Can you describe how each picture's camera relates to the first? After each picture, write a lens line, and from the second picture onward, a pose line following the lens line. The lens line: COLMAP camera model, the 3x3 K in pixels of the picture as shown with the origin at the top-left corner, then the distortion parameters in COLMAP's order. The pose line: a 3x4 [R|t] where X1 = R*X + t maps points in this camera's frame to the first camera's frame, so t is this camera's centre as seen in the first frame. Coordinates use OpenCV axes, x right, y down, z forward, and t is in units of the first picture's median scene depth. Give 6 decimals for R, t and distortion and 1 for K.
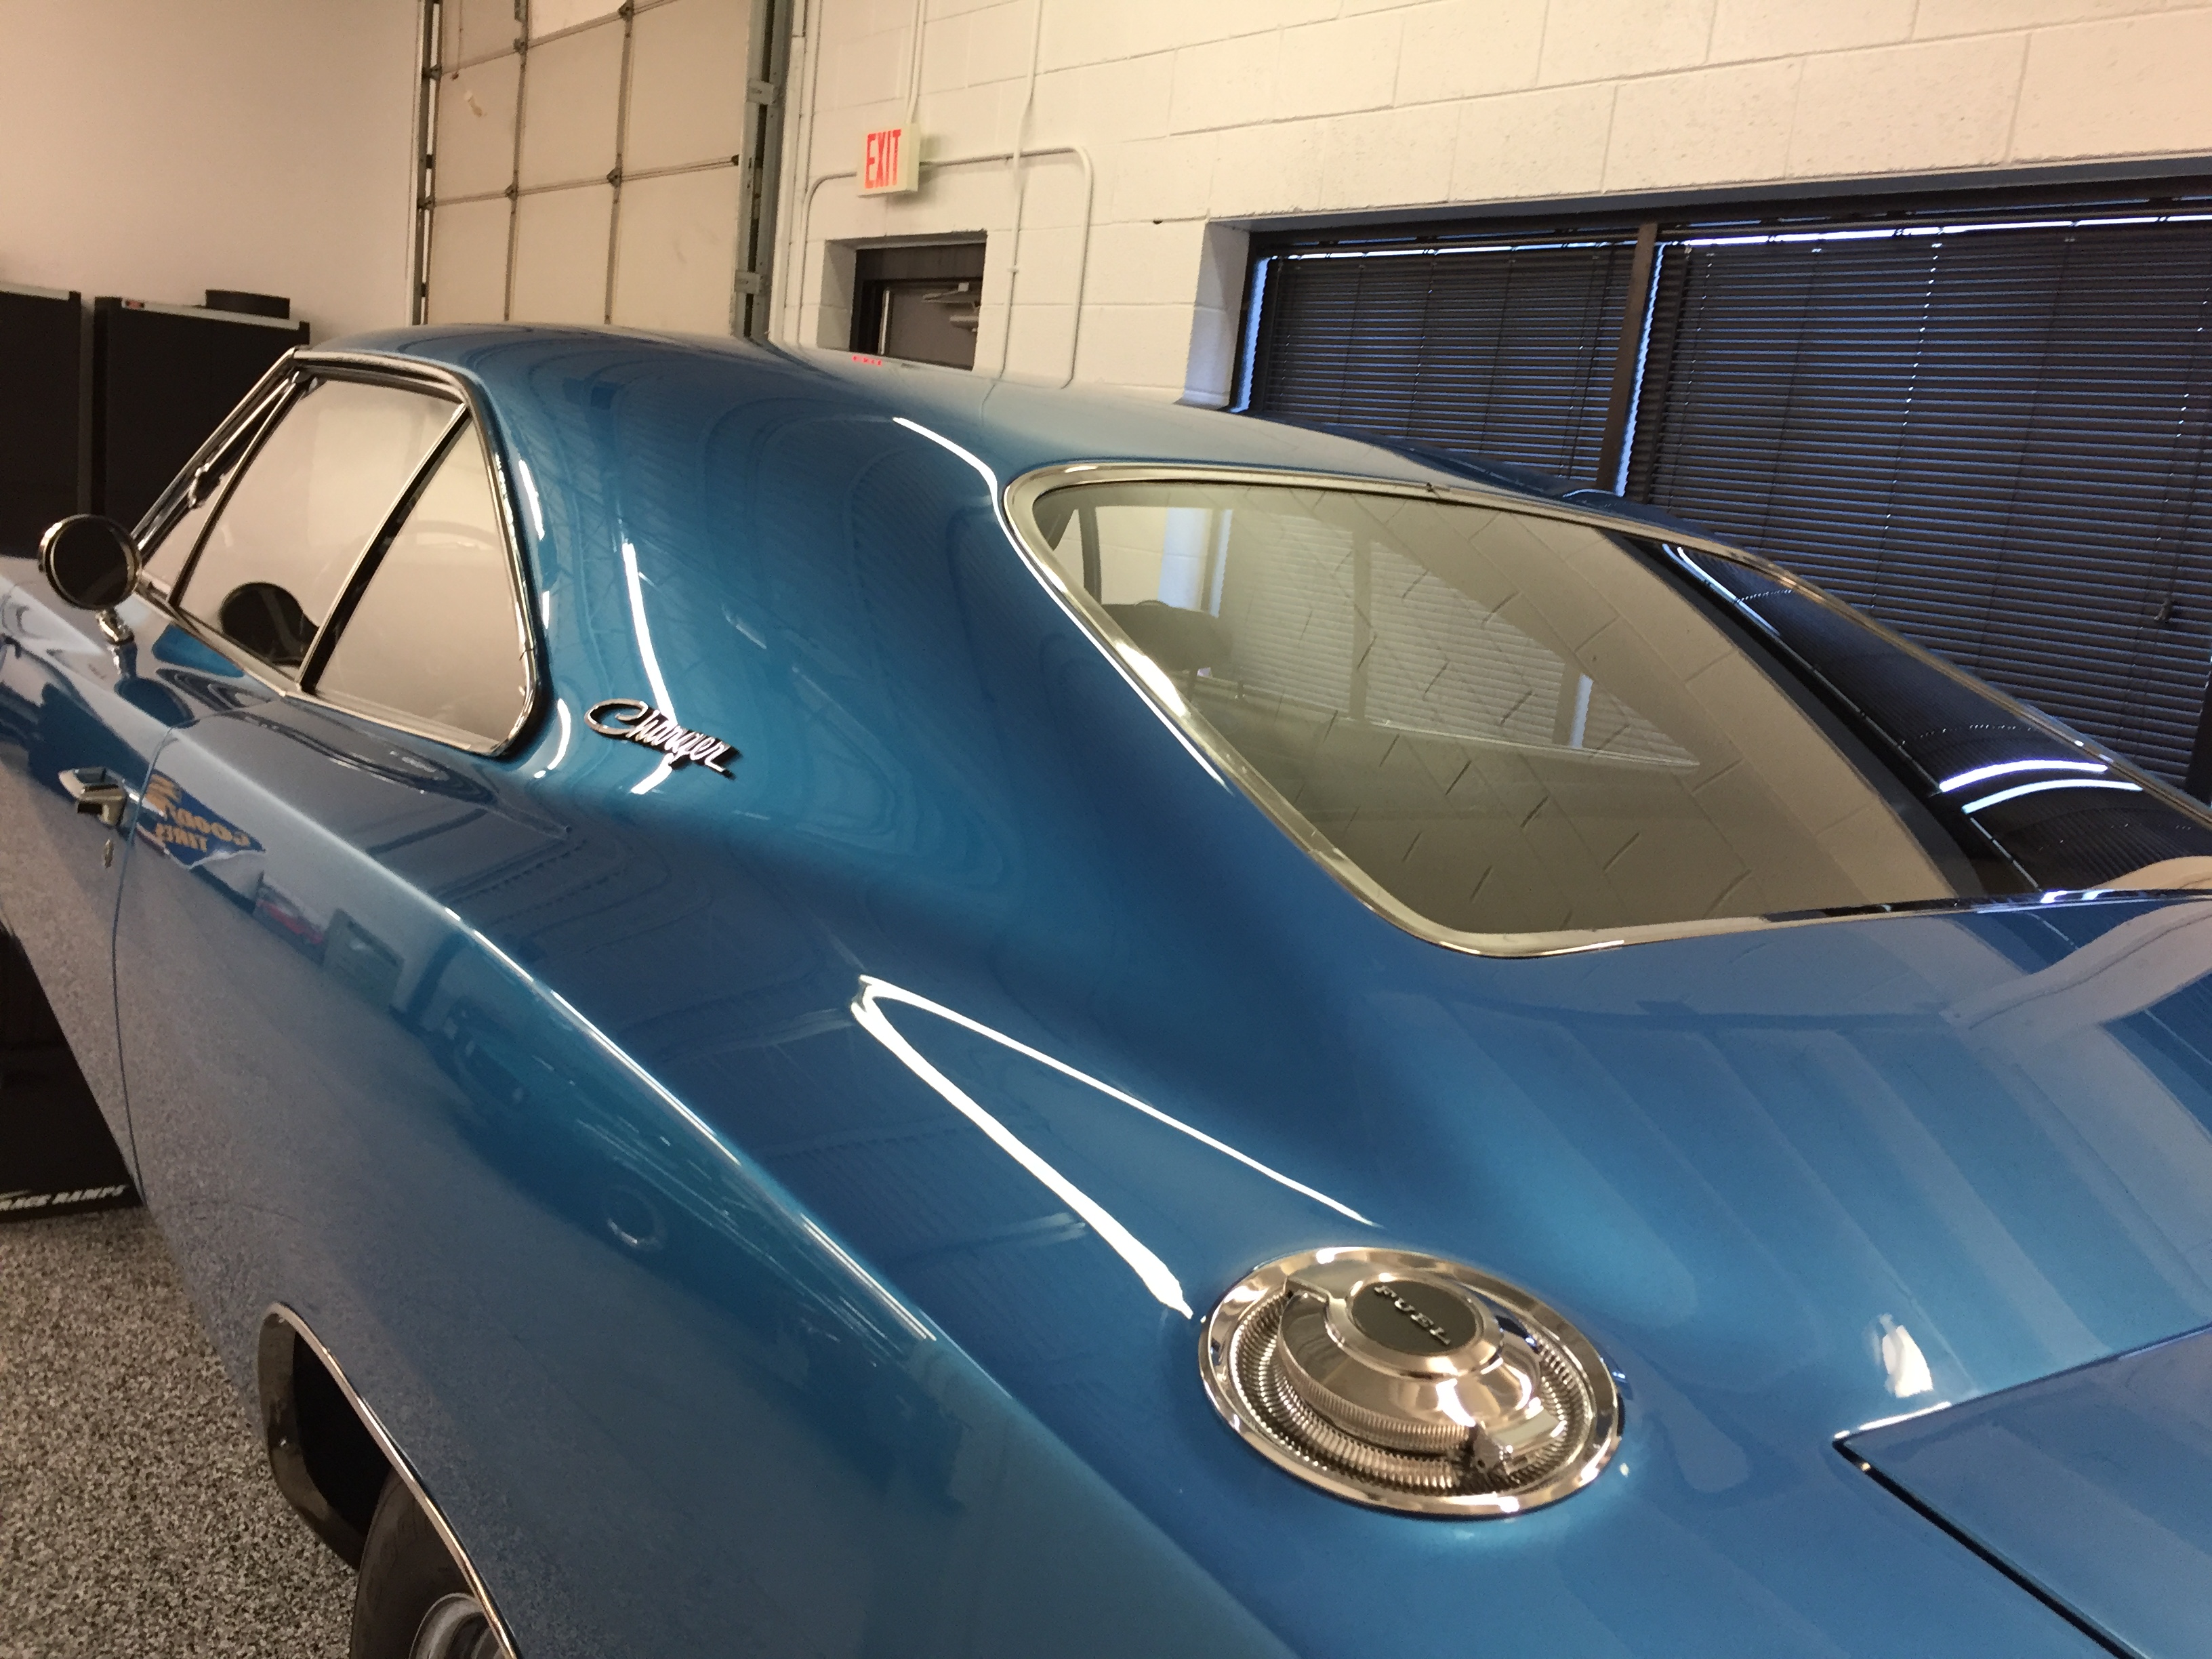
lens RADIAL K [[1892.2, 0, 1104.4], [0, 1892.2, 823.5], [0, 0, 1]] dist [0.079850, -0.104322]
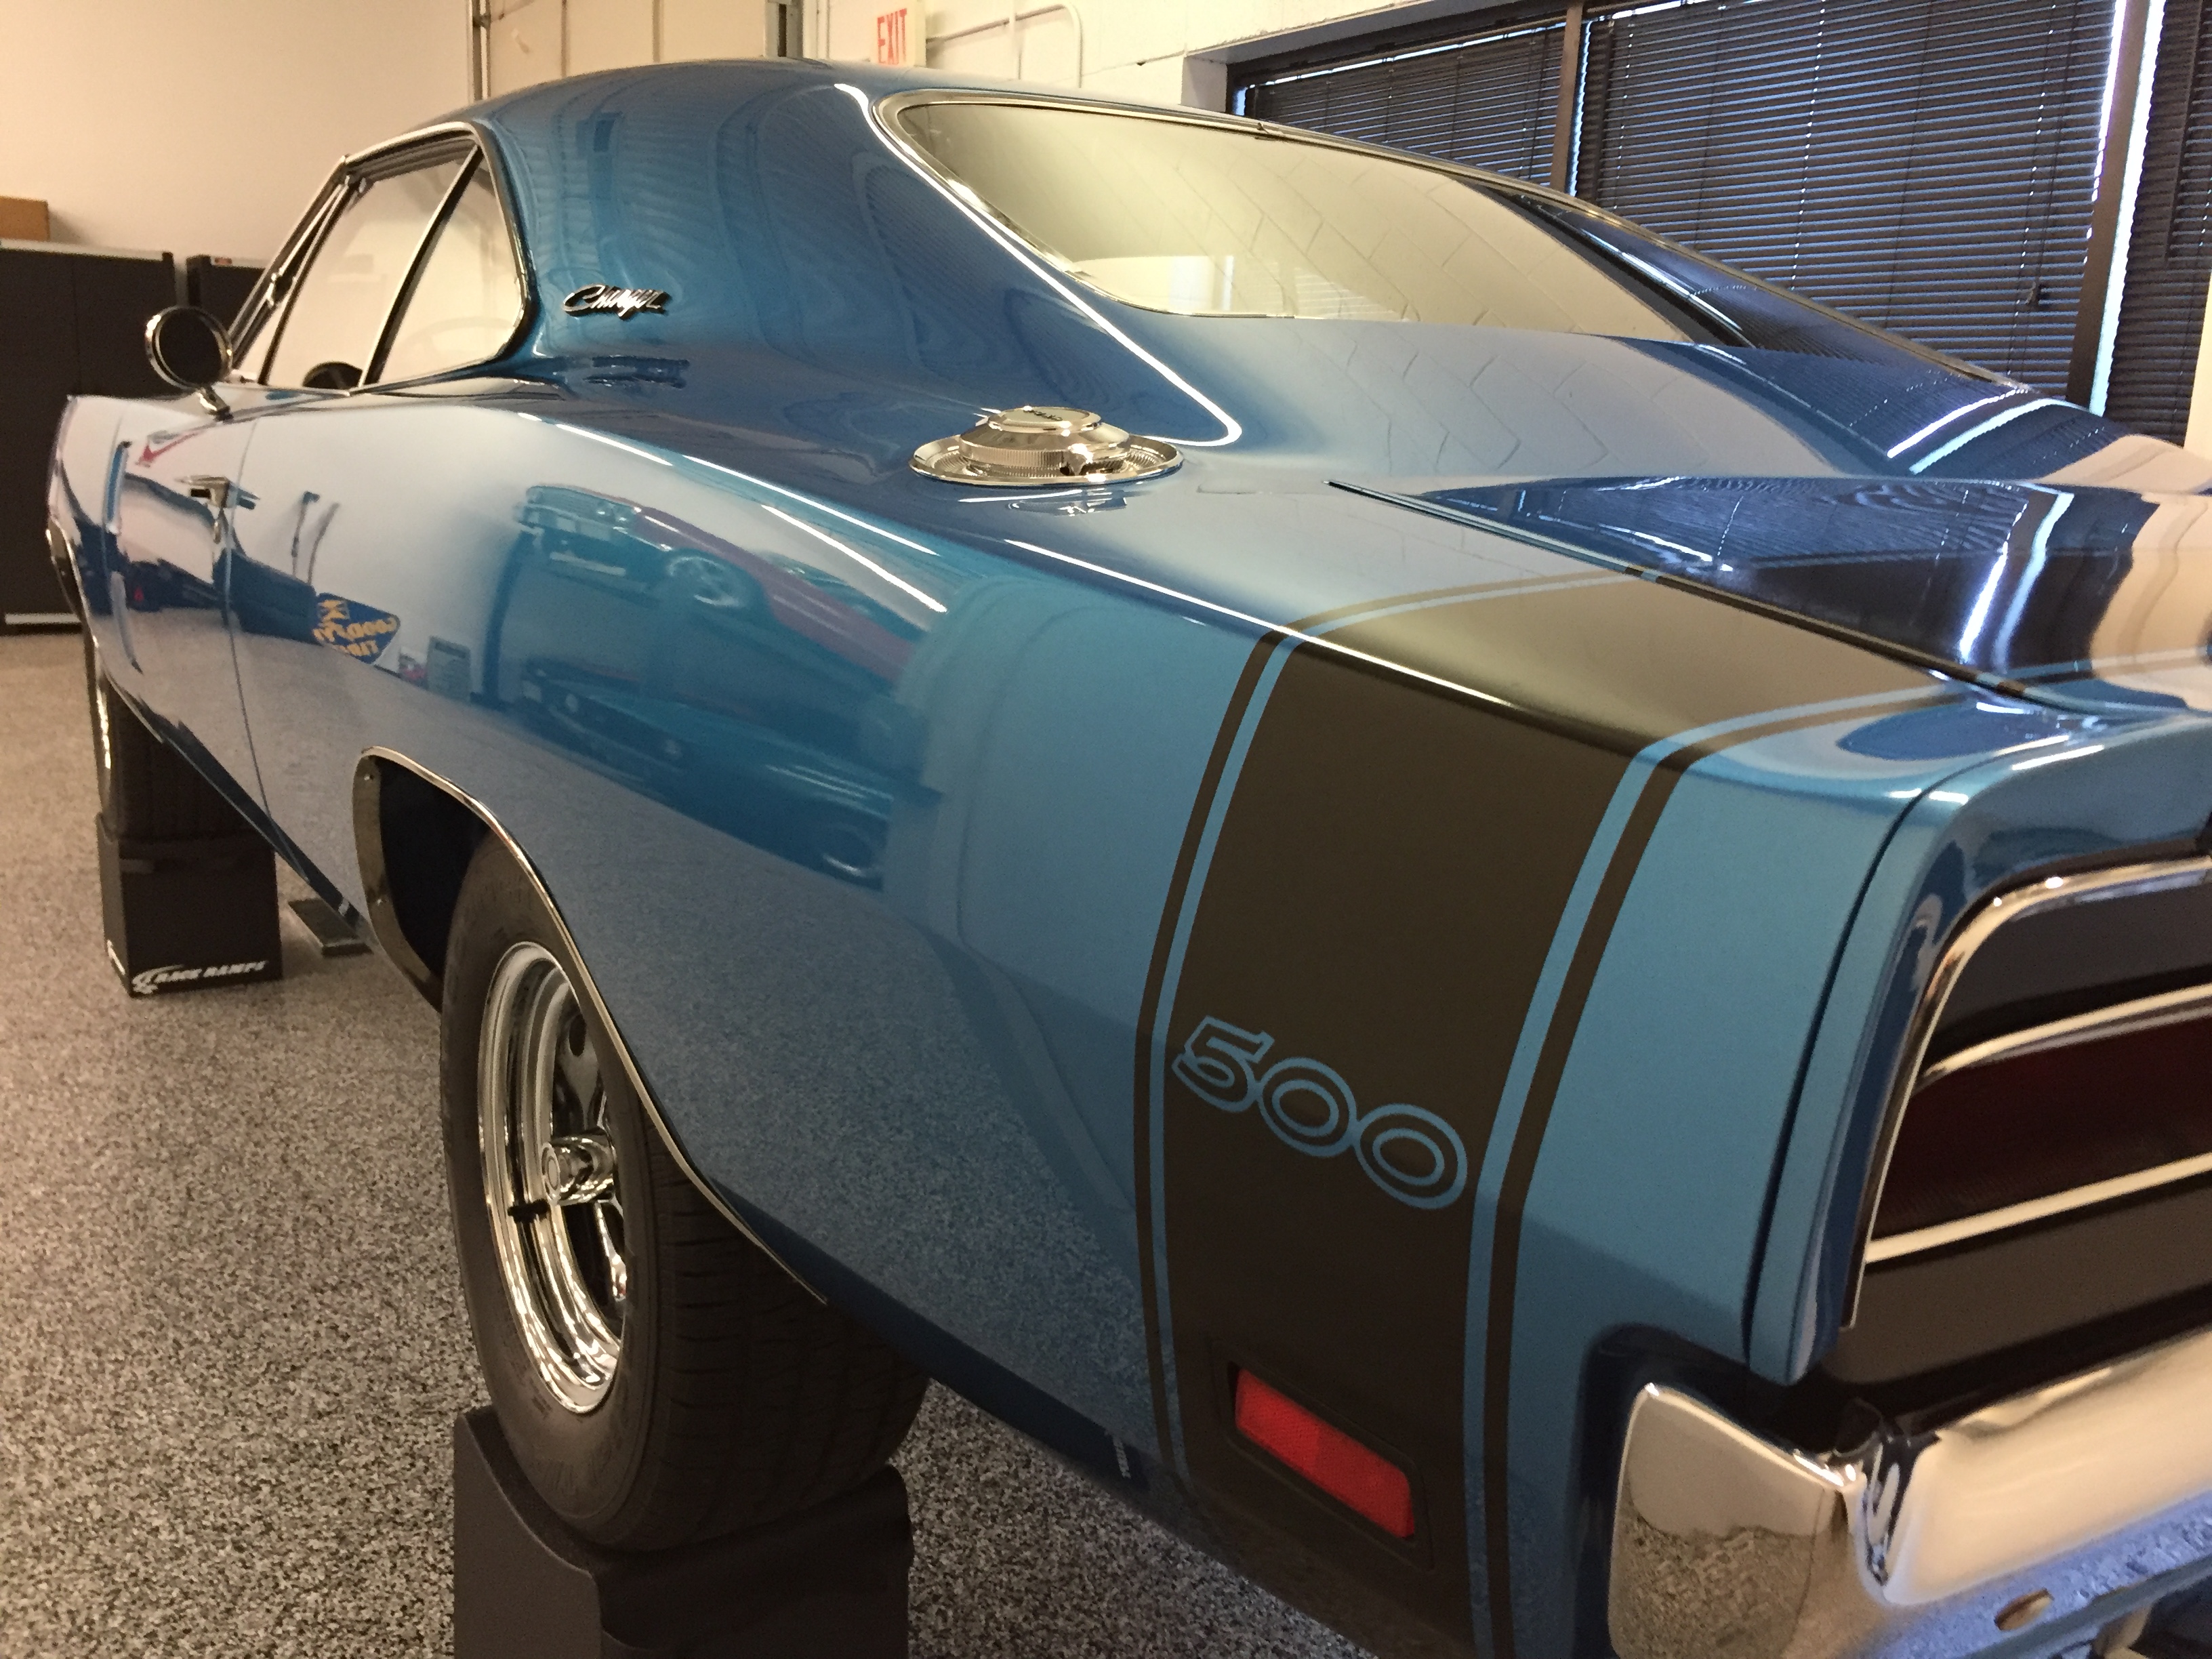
lens RADIAL K [[1892.2, 0, 1114.5], [0, 1892.2, 824.8], [0, 0, 1]] dist [0.079850, -0.104322]
pose [[0.996833, -0.060236, -0.051919, 0.062360], [0.061471, 0.997855, 0.022527, 0.123878], [0.050450, -0.025647, 0.998397, -0.118325]]
